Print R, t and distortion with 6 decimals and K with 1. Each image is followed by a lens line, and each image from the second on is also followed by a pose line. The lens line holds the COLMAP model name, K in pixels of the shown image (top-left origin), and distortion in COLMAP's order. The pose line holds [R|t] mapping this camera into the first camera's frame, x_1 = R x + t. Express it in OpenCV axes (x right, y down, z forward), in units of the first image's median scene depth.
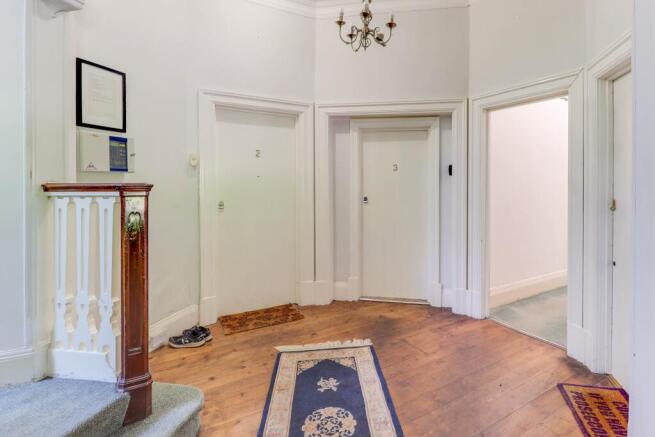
lens RADIAL K [[320.4, 0, 327.5], [0, 320.4, 218.5], [0, 0, 1]] dist [0.000664, -0.000029]
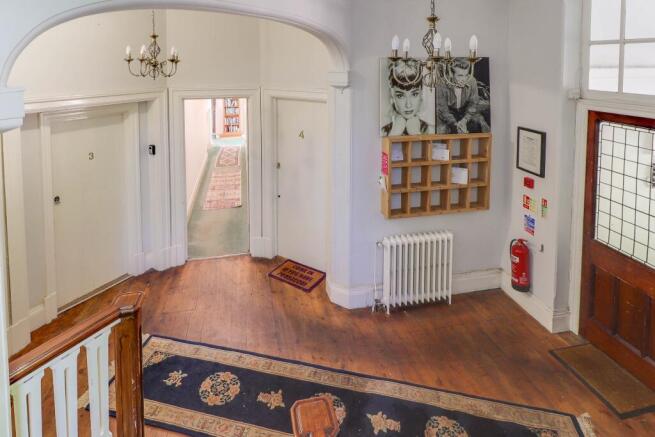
lens RADIAL K [[382.5, 0, 327.5], [0, 382.5, 218.5], [0, 0, 1]] dist [-0.000717, -0.000238]
pose [[0.310628, -0.369627, 0.875720, -0.700450], [0.127101, 0.929174, 0.347105, -0.345747], [-0.941996, 0.003484, 0.335607, 0.048829]]
